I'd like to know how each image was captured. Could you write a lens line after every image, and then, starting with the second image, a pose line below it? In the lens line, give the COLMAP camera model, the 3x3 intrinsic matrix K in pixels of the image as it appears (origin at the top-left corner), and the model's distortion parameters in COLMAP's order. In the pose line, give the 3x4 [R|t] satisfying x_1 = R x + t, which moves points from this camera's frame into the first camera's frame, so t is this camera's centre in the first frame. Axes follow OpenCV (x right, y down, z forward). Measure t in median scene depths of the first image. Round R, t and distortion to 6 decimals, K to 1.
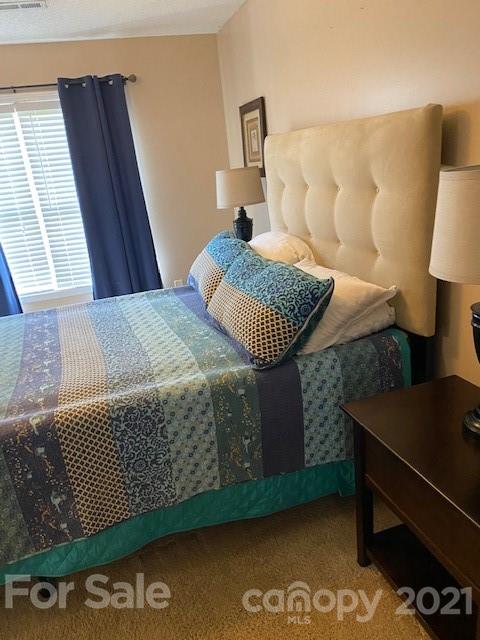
lens RADIAL K [[498.1, 0, 243.3], [0, 498.1, 324.8], [0, 0, 1]] dist [0.004586, -0.017912]
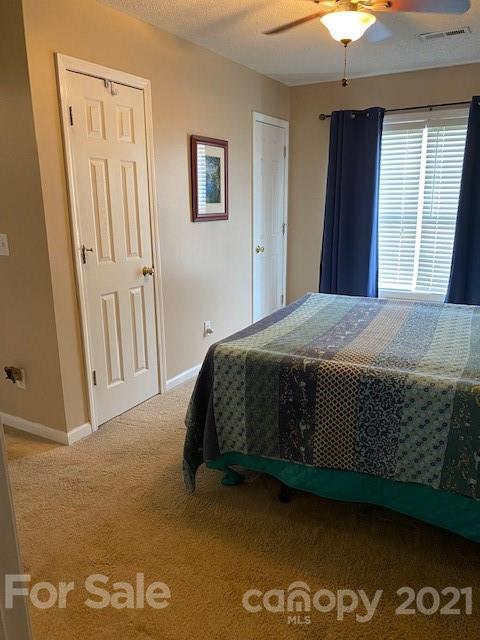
lens RADIAL K [[498.1, 0, 241.6], [0, 498.1, 326.3], [0, 0, 1]] dist [0.004586, -0.017912]
pose [[0.691290, 0.273145, -0.668962, 0.197773], [-0.289597, 0.952924, 0.089827, 0.023276], [0.662006, 0.131633, 0.737849, -0.056829]]
